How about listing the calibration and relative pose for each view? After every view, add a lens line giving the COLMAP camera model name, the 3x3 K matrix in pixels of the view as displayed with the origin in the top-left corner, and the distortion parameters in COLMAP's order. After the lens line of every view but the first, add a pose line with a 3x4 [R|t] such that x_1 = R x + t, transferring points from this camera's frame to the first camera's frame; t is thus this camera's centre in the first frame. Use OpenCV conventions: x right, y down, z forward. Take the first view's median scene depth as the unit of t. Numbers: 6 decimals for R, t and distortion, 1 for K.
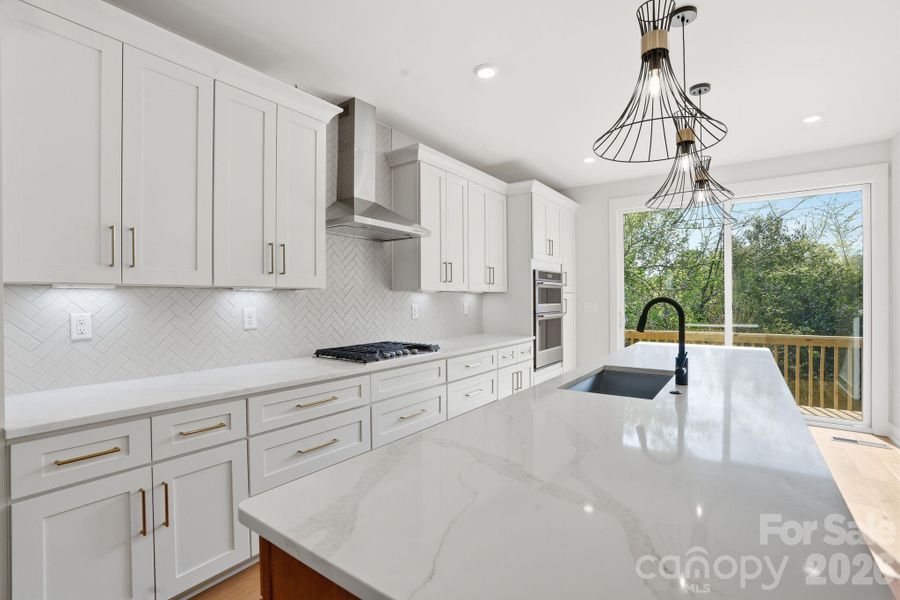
lens RADIAL K [[423.1, 0, 450.9], [0, 423.1, 297.6], [0, 0, 1]] dist [-0.067541, 0.025907]
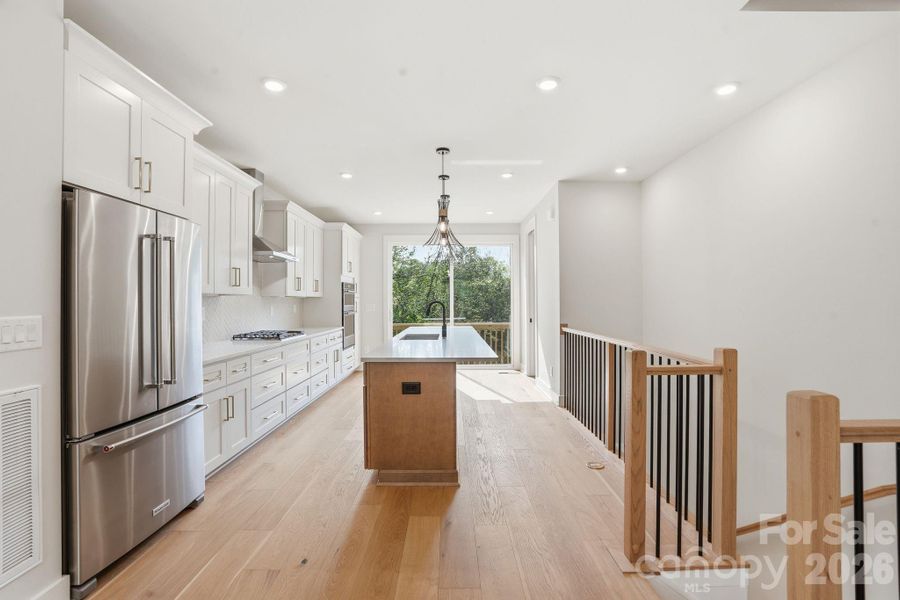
lens RADIAL K [[419.6, 0, 451.3], [0, 419.6, 289.5], [0, 0, 1]] dist [-0.066042, 0.024104]
pose [[0.813998, 0.016644, 0.580630, -0.459052], [-0.000523, 0.999610, -0.027920, 0.000869], [-0.580868, 0.022423, 0.813689, -0.561996]]
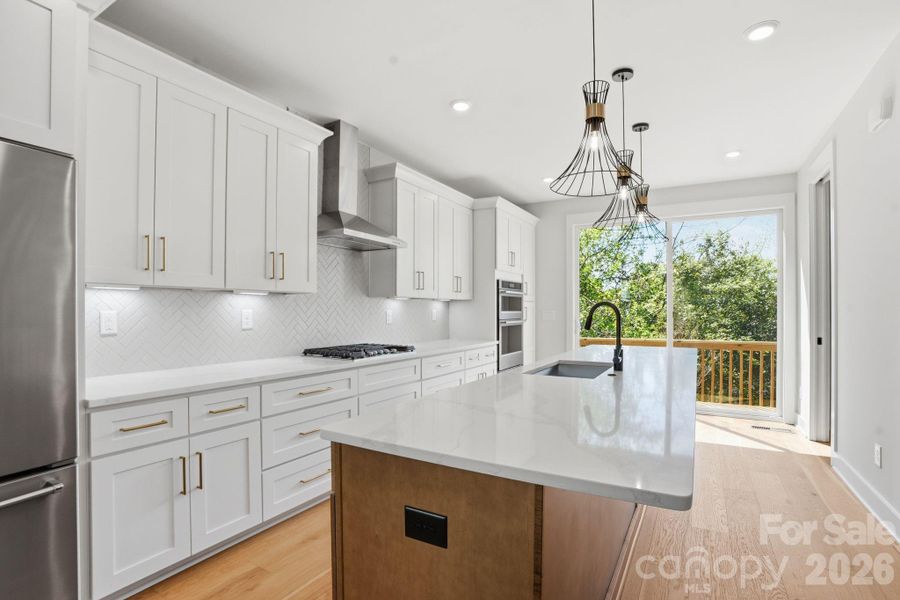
lens RADIAL K [[442.0, 0, 451.0], [0, 442.0, 306.3], [0, 0, 1]] dist [-0.072024, 0.028350]
pose [[0.994932, 0.007253, 0.100292, -0.045959], [-0.006649, 0.999958, -0.006356, 0.014349], [-0.100334, 0.005657, 0.994938, -0.149021]]
